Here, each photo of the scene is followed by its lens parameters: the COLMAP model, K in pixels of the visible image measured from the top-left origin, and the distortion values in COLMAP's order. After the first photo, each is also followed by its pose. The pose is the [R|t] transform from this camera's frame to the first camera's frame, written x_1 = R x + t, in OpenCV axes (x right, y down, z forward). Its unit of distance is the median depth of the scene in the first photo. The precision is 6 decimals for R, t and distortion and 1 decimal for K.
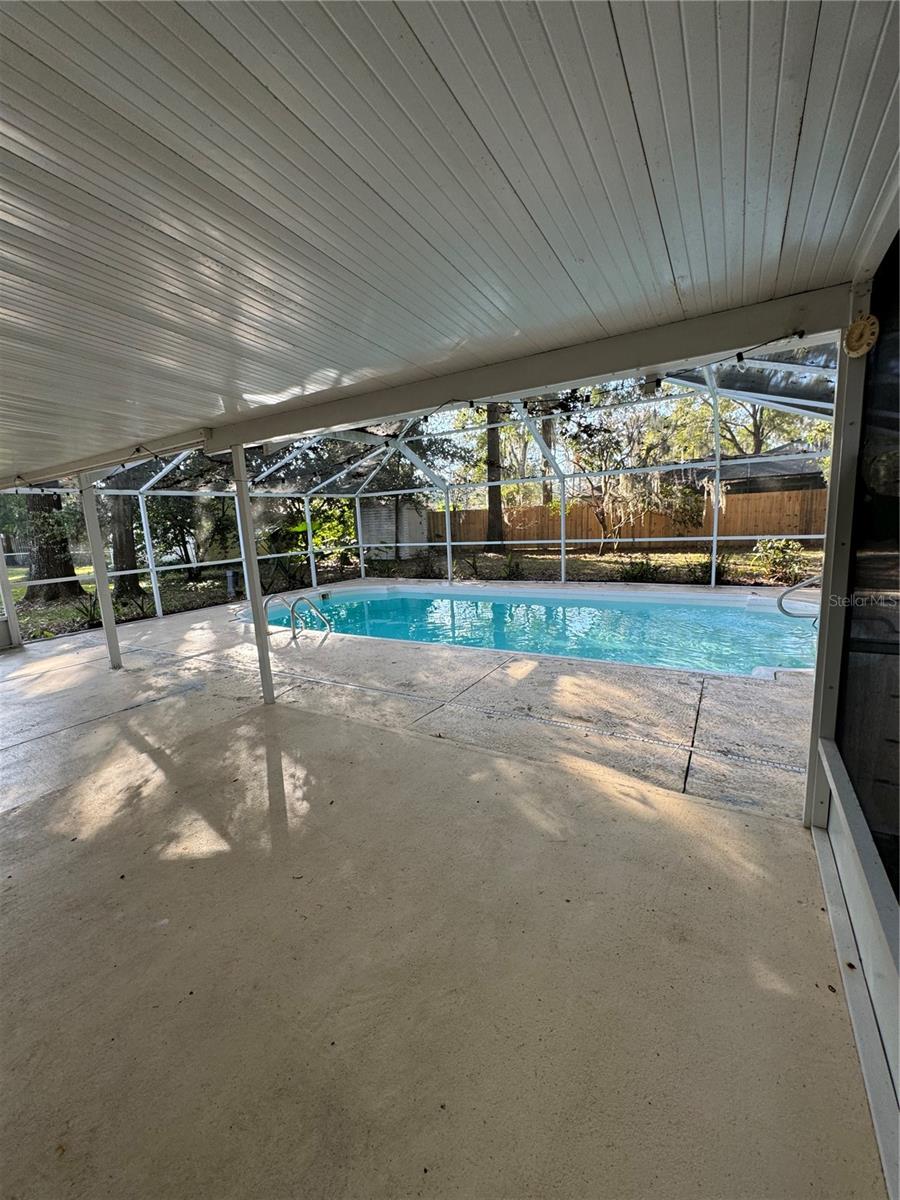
lens RADIAL K [[479.1, 0, 450.0], [0, 479.1, 600.0], [0, 0, 1]] dist [-0.003110, 0.000739]
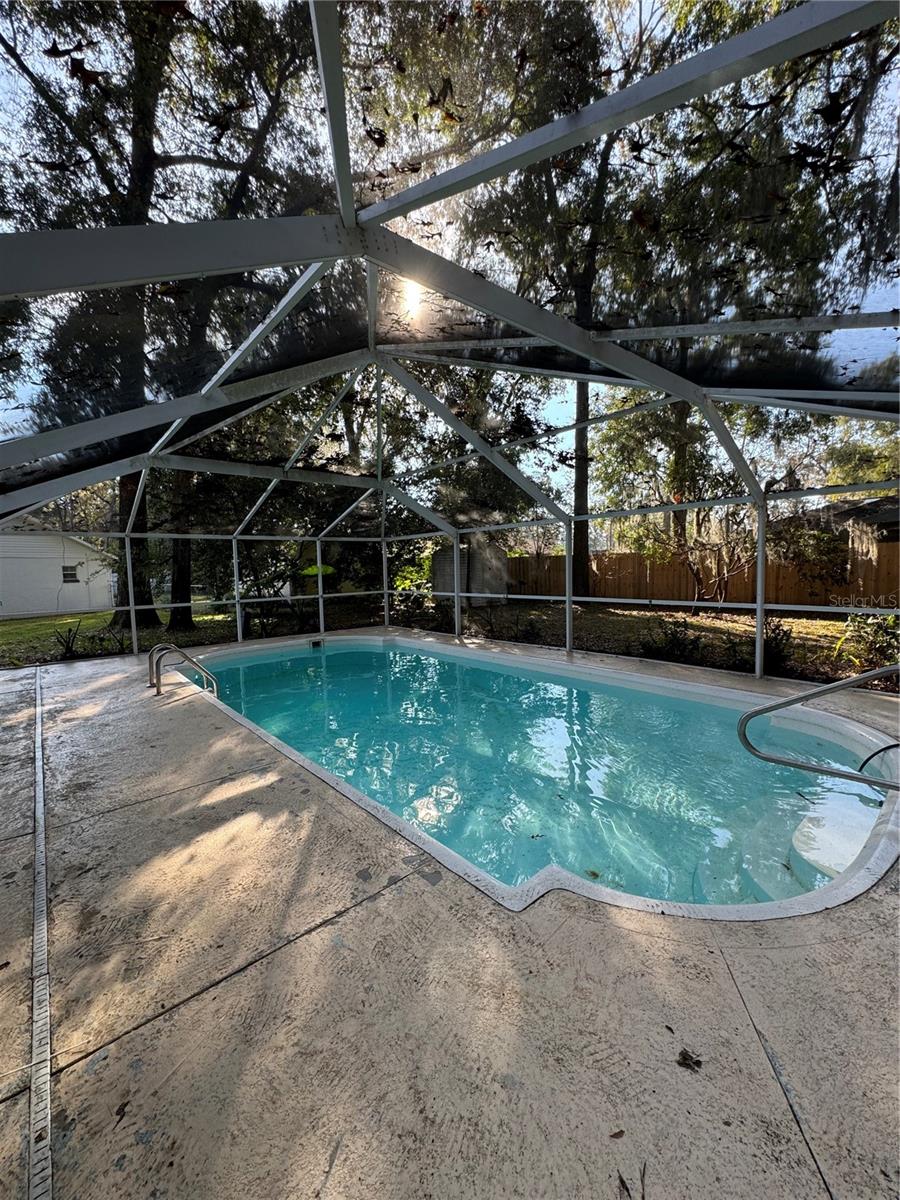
lens RADIAL K [[479.1, 0, 450.0], [0, 479.1, 600.0], [0, 0, 1]] dist [-0.003110, 0.000739]
pose [[0.948392, 0.050197, -0.313103, 0.659490], [-0.076734, 0.994375, -0.073009, -0.103724], [0.307677, 0.093266, 0.946909, 0.410471]]
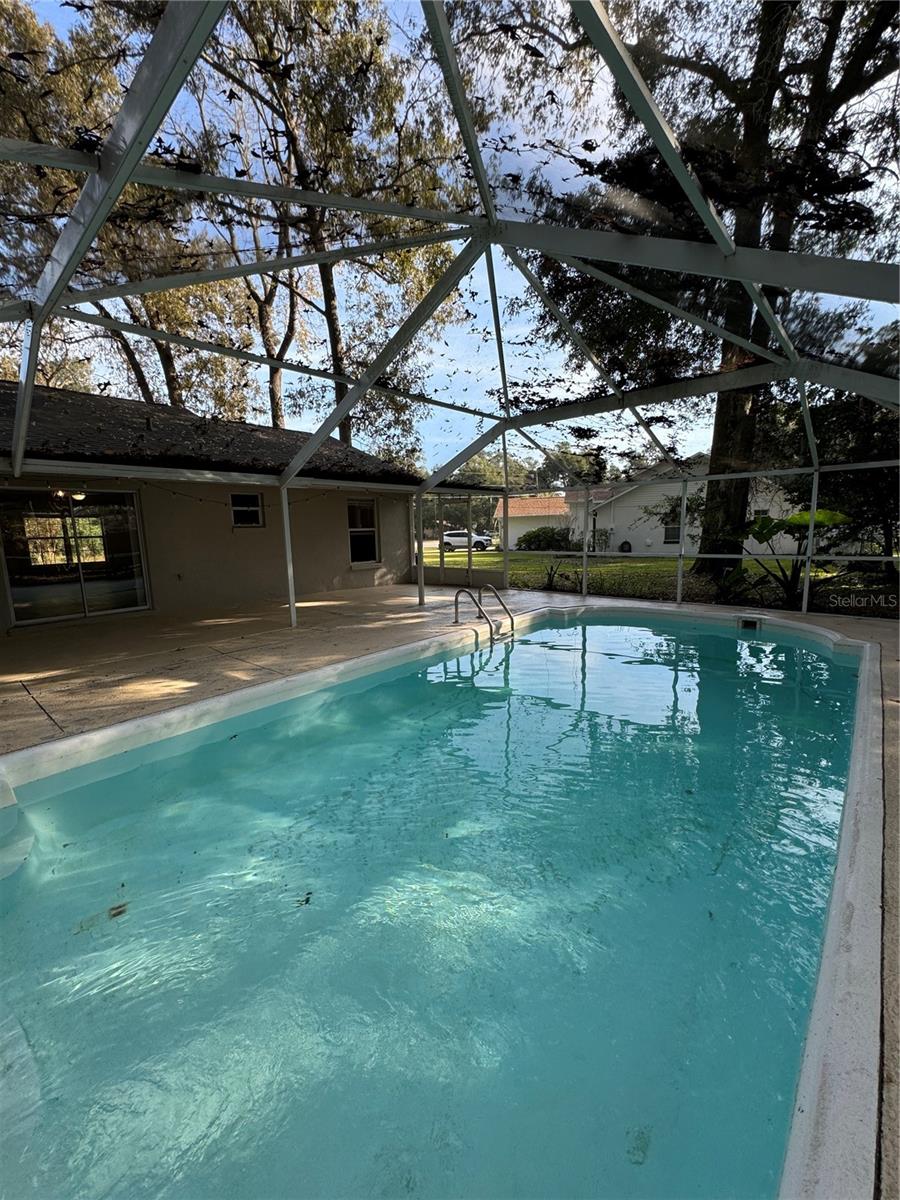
lens RADIAL K [[479.1, 0, 450.0], [0, 479.1, 600.0], [0, 0, 1]] dist [-0.003110, 0.000739]
pose [[-0.189470, 0.199497, -0.961406, 1.077917], [-0.126234, 0.966067, 0.225342, -0.322971], [0.973738, 0.164058, -0.157857, 1.618665]]
